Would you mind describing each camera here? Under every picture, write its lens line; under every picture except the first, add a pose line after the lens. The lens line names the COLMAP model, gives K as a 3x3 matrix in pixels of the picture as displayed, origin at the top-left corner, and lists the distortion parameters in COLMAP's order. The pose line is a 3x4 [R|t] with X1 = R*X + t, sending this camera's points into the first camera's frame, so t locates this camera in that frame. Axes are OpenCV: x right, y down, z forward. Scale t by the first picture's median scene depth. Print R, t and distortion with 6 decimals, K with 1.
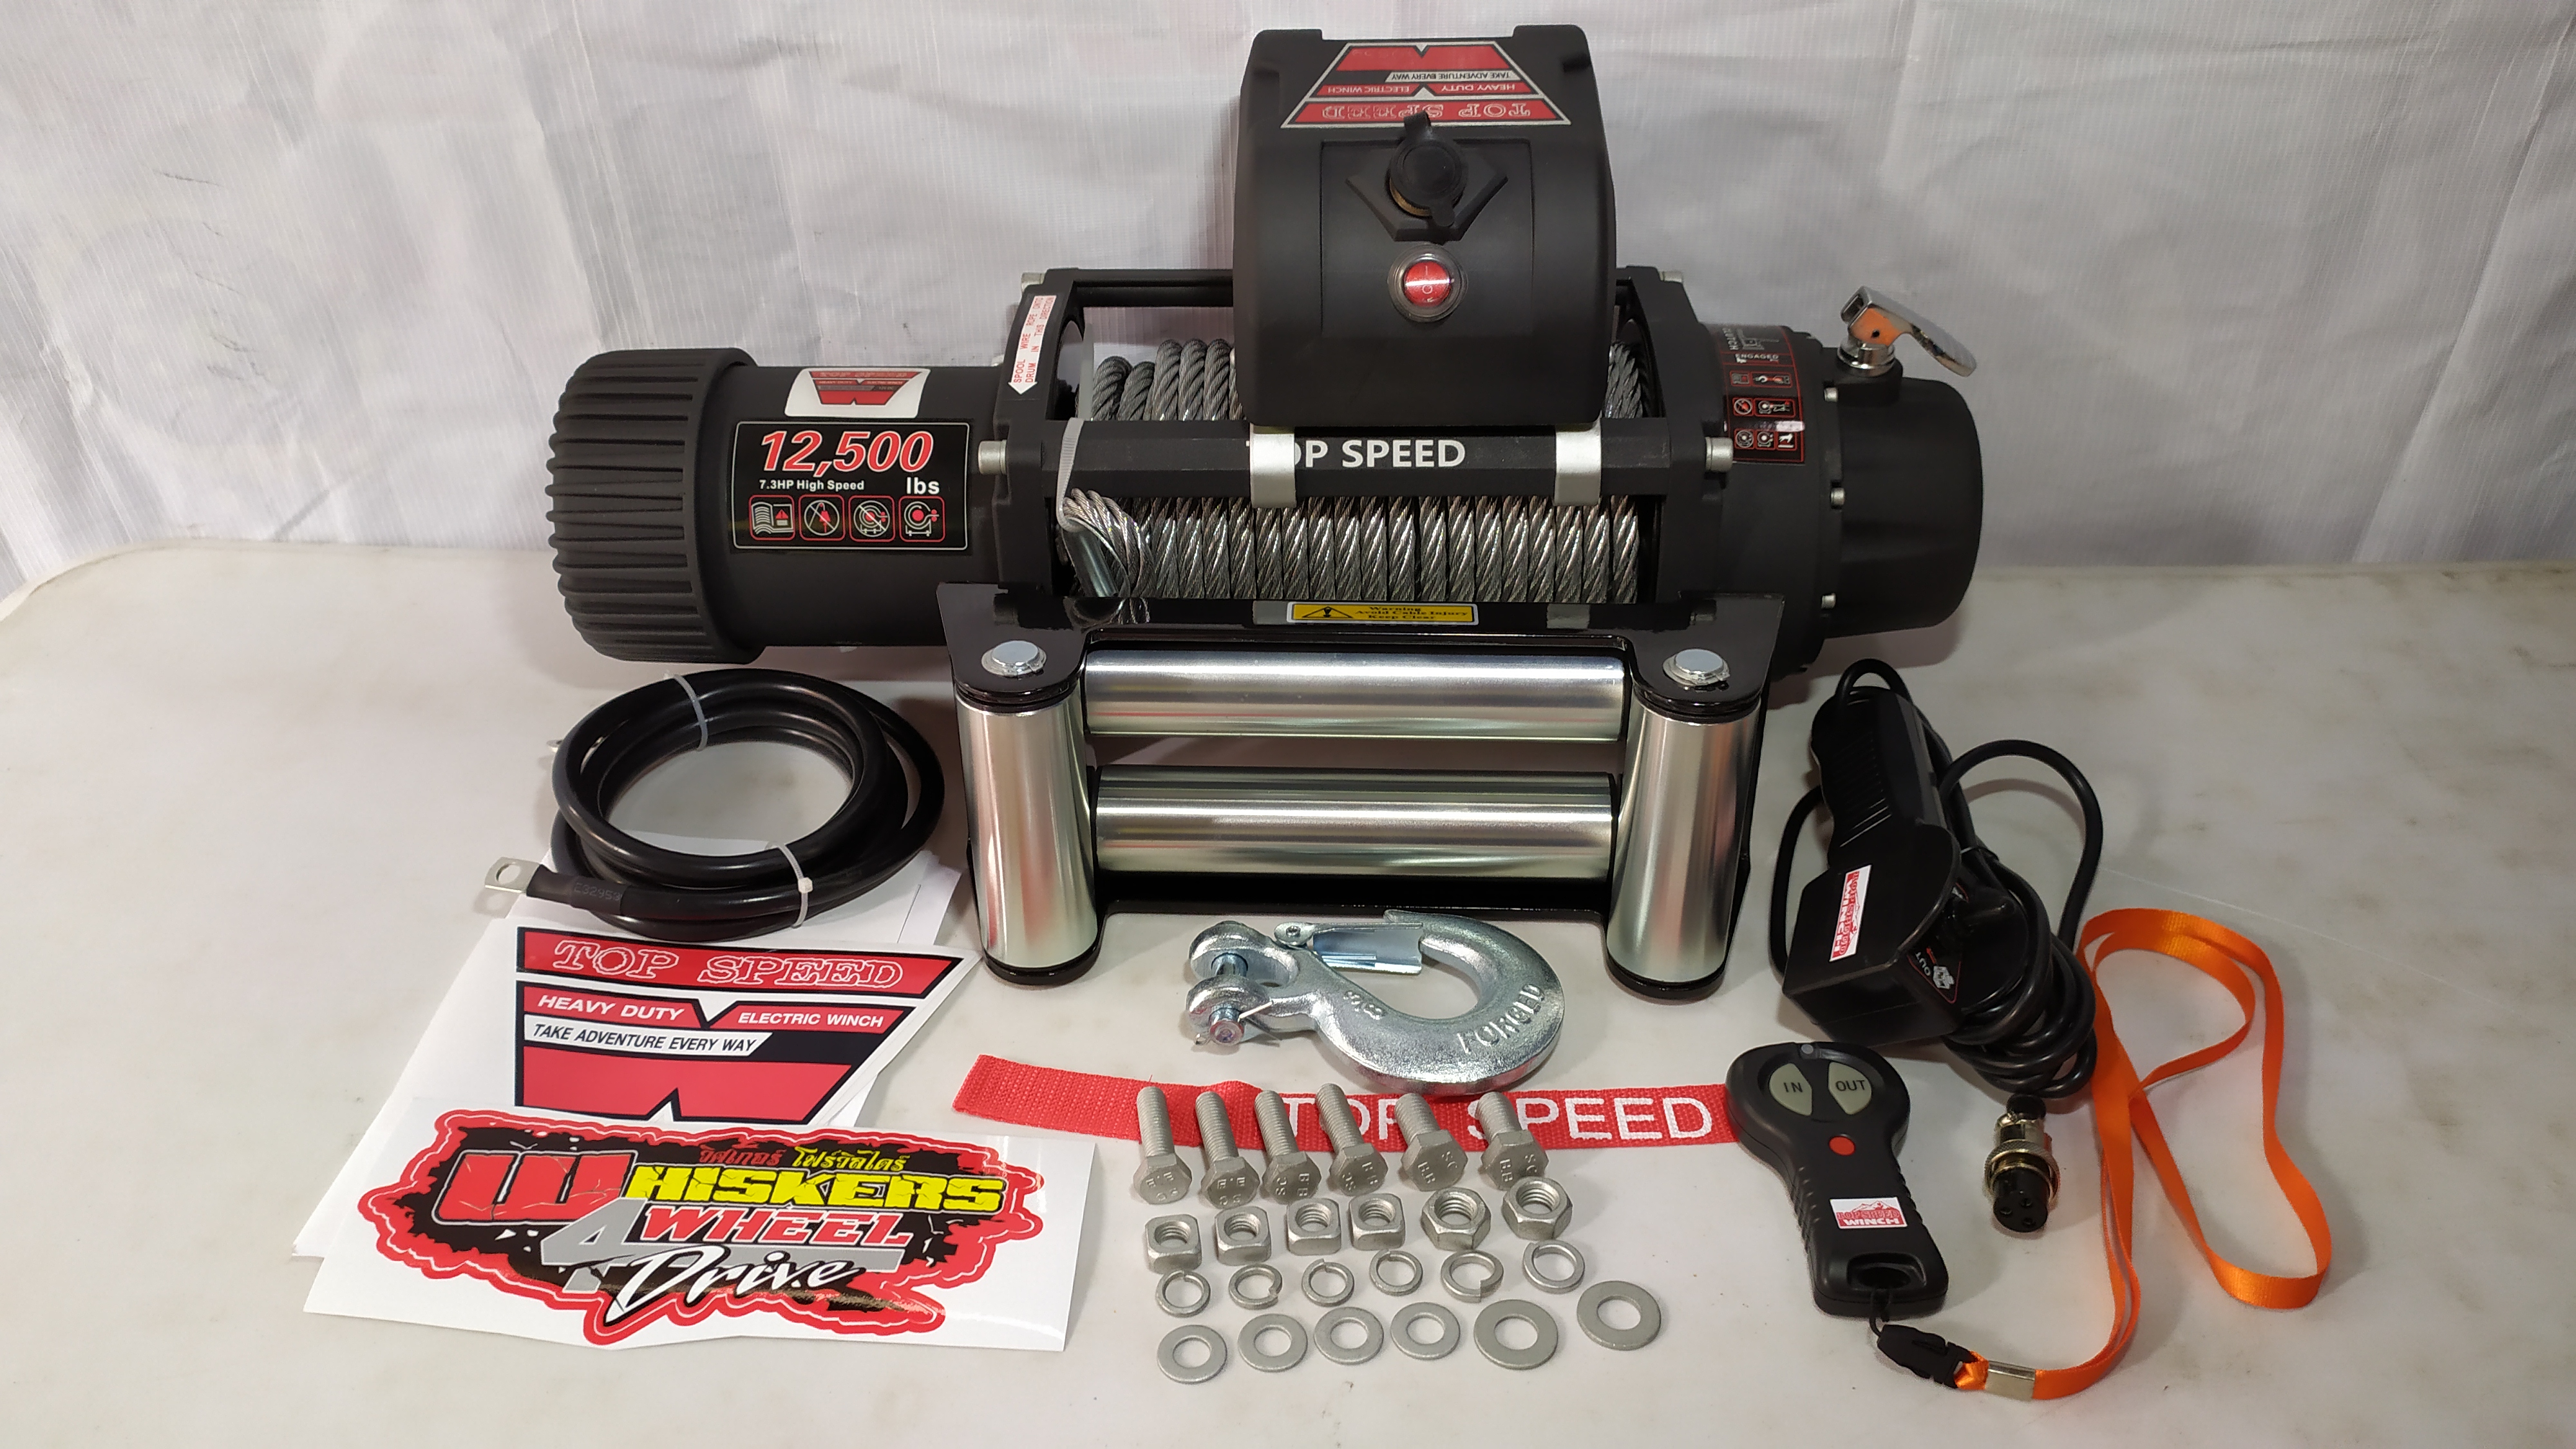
lens RADIAL K [[1850.0, 0, 1278.1], [0, 1850.0, 731.3], [0, 0, 1]] dist [0.041240, -0.013888]
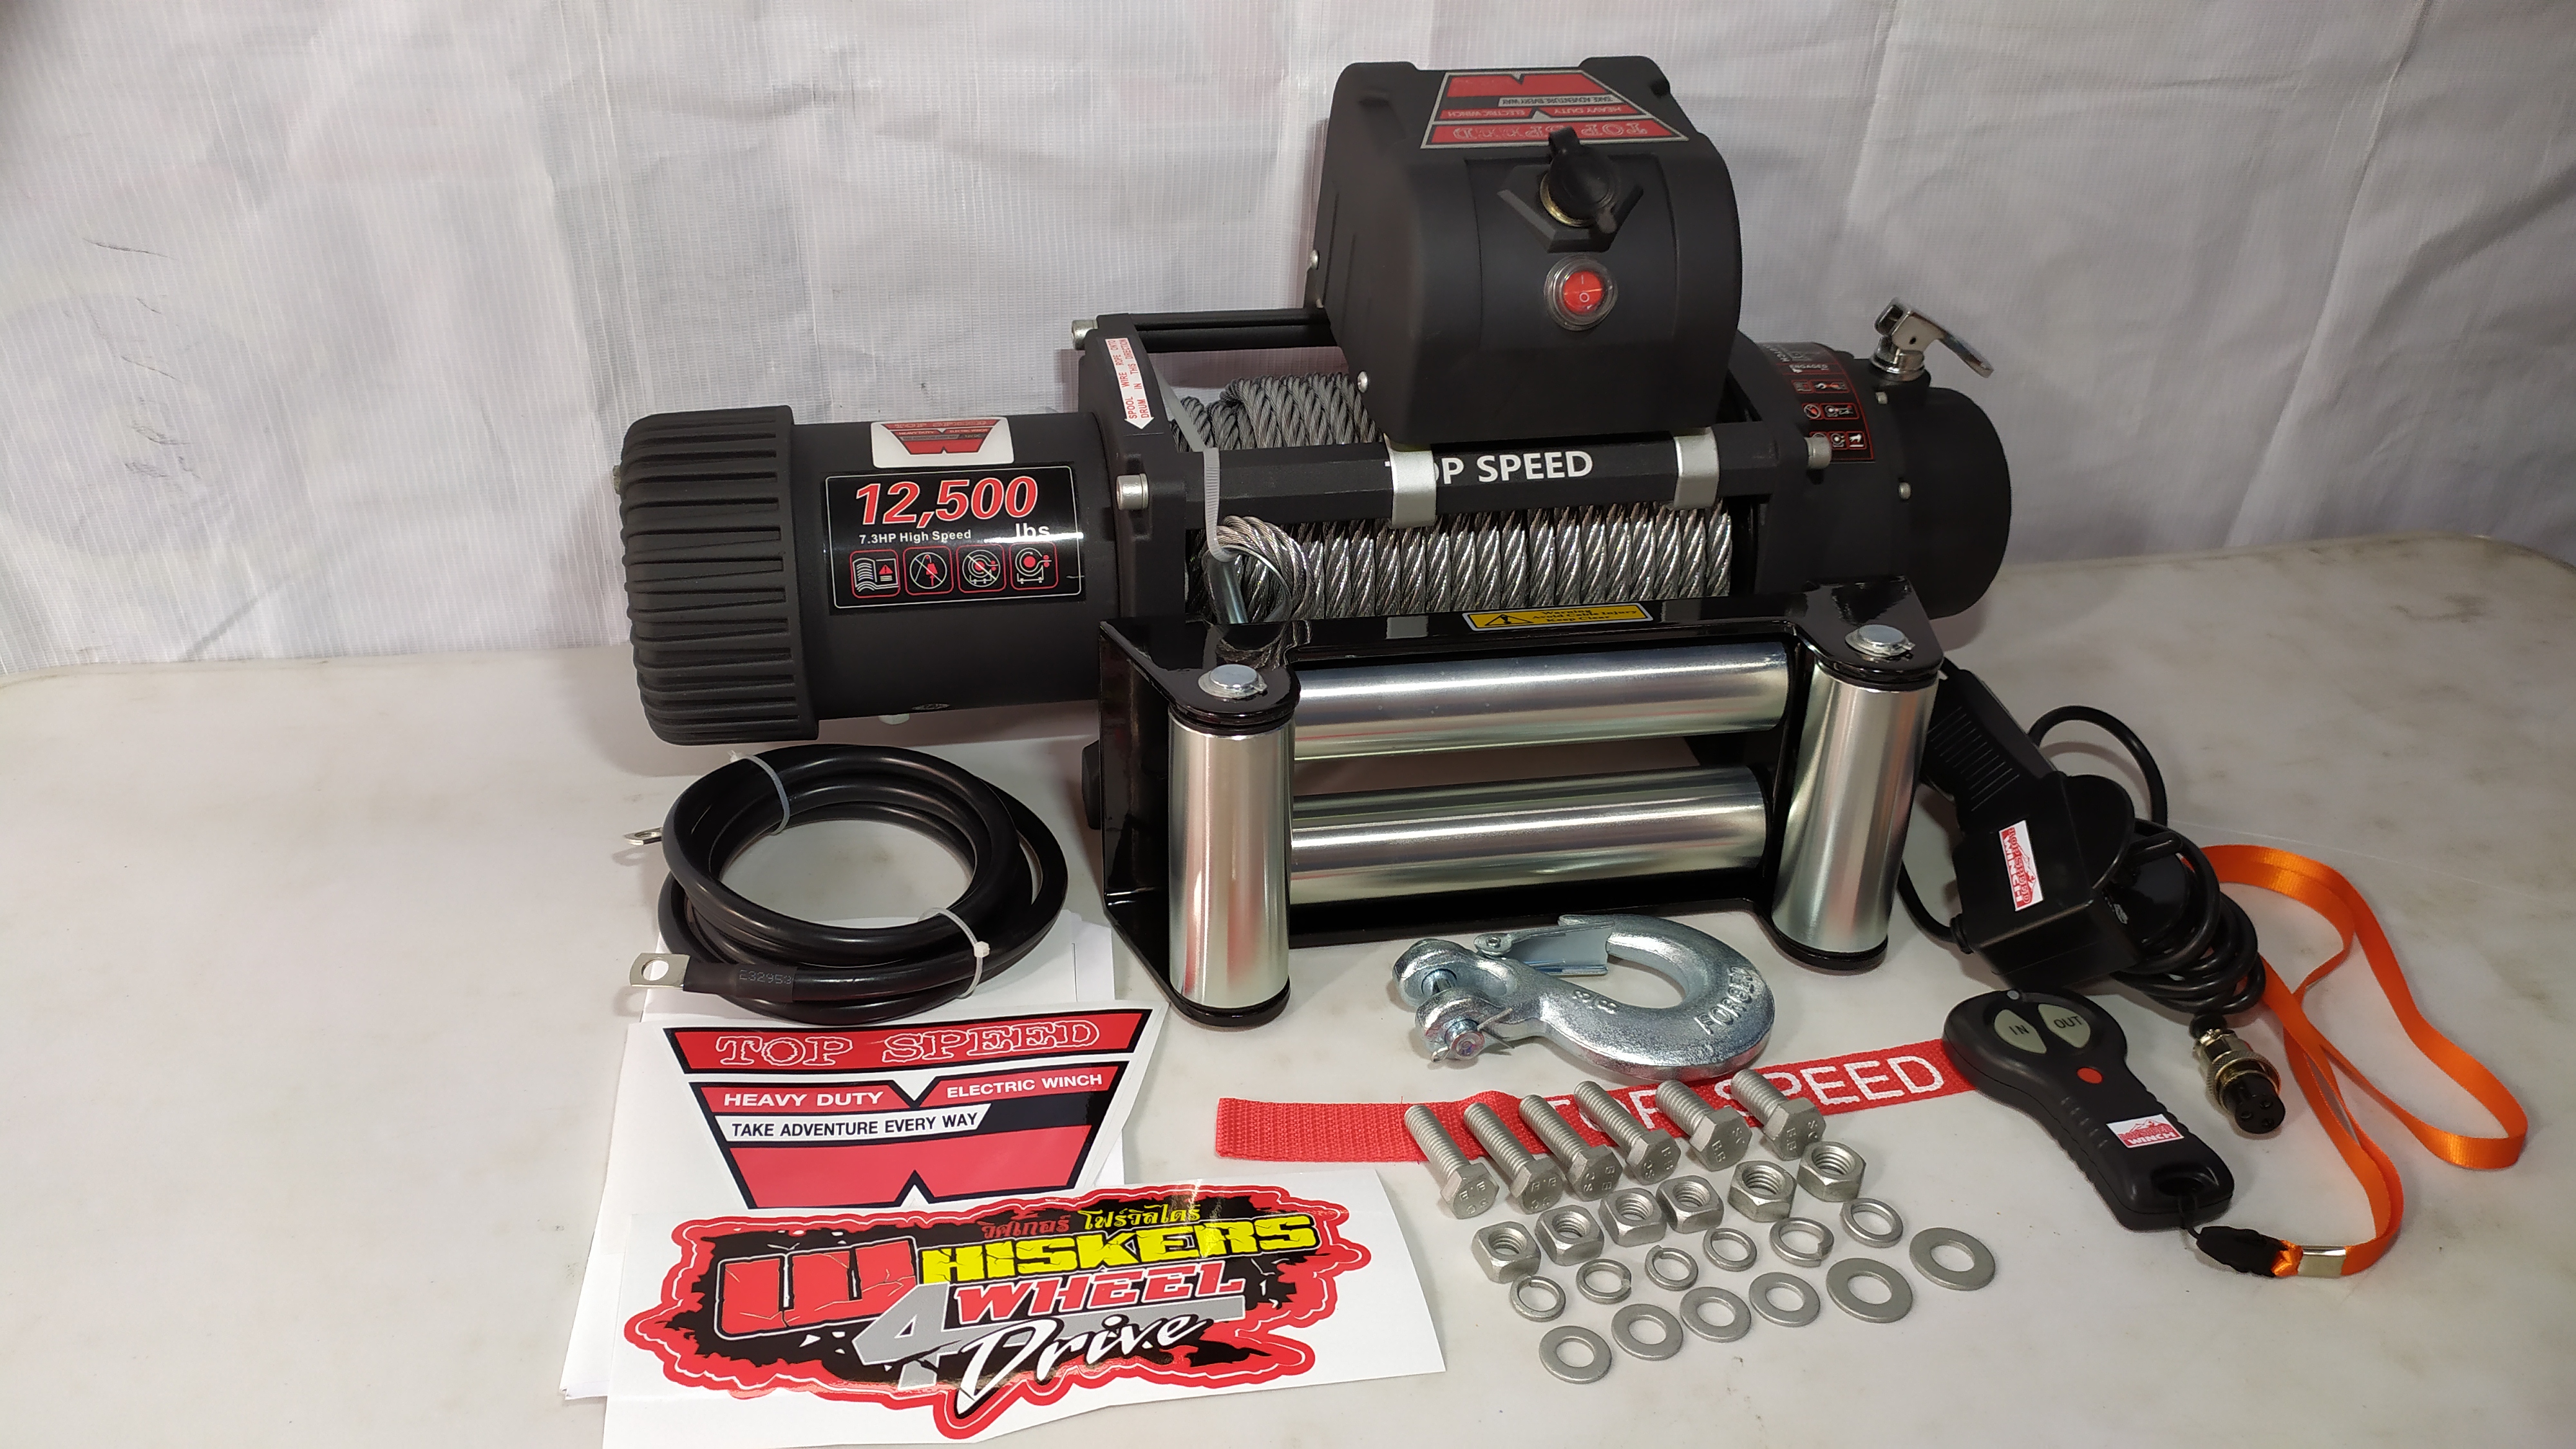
lens RADIAL K [[1850.0, 0, 1275.7], [0, 1850.0, 742.5], [0, 0, 1]] dist [0.041240, -0.013888]
pose [[0.974815, -0.080123, 0.208123, -0.299293], [0.093032, 0.994252, -0.052982, 0.042474], [-0.202681, 0.071009, 0.976667, 0.044970]]
